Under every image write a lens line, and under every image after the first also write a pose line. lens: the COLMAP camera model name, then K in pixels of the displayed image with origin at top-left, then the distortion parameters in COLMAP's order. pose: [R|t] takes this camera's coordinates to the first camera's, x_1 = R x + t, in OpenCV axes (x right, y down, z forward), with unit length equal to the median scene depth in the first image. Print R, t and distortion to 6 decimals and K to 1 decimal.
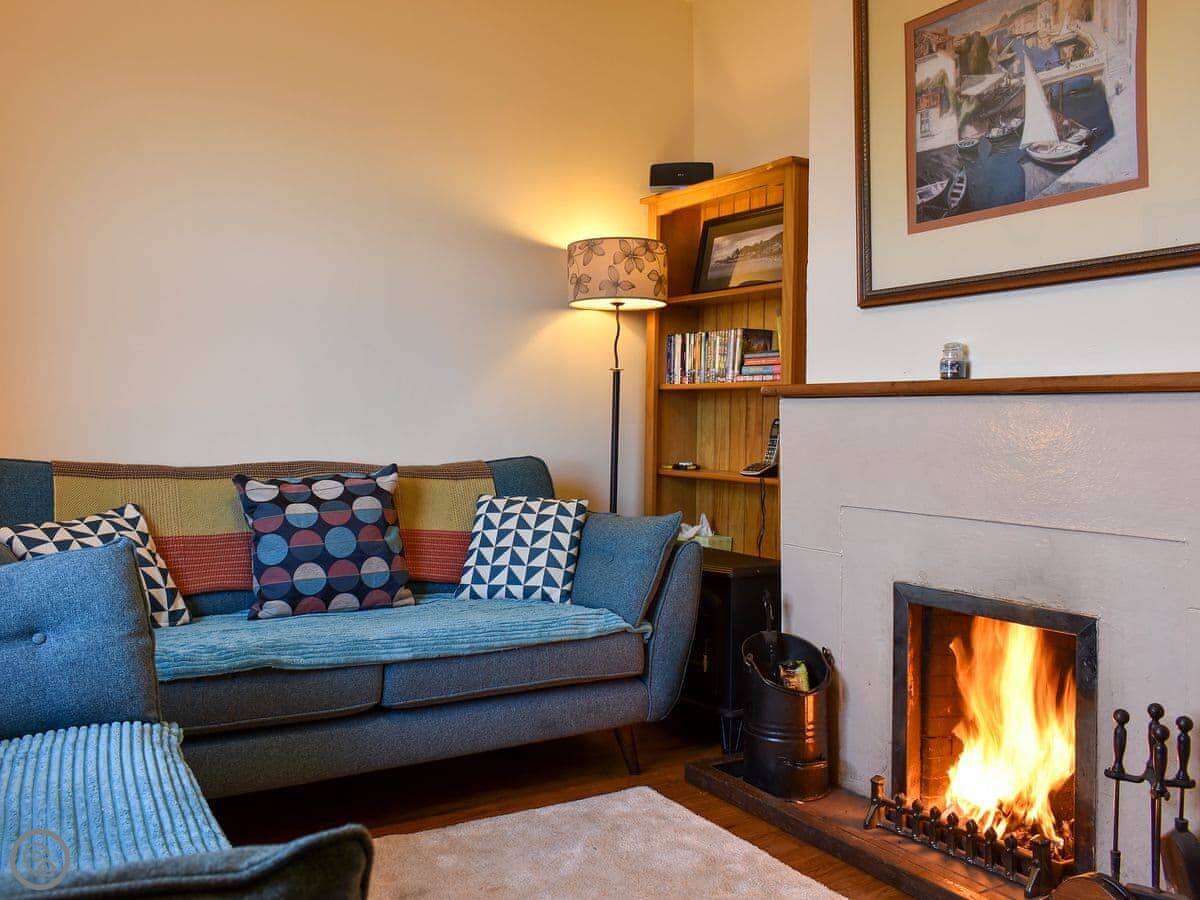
lens RADIAL K [[1017.7, 0, 598.1], [0, 1017.7, 443.1], [0, 0, 1]] dist [0.004571, -0.007283]
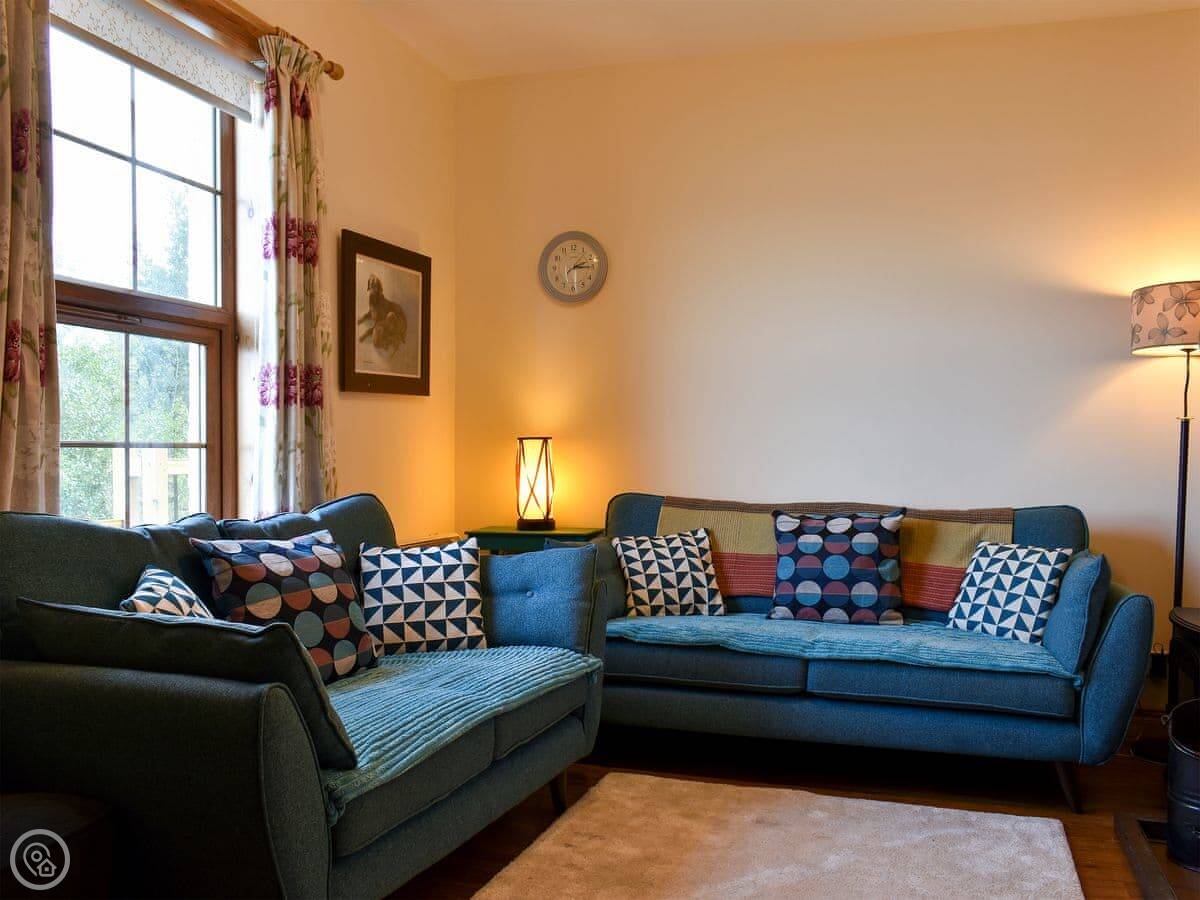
lens RADIAL K [[1017.7, 0, 598.1], [0, 1017.7, 443.1], [0, 0, 1]] dist [0.004571, -0.007283]
pose [[0.678654, -0.009705, -0.734394, 0.477221], [-0.019647, 0.999315, -0.031362, -0.010740], [0.734195, 0.035712, 0.677999, -0.074248]]
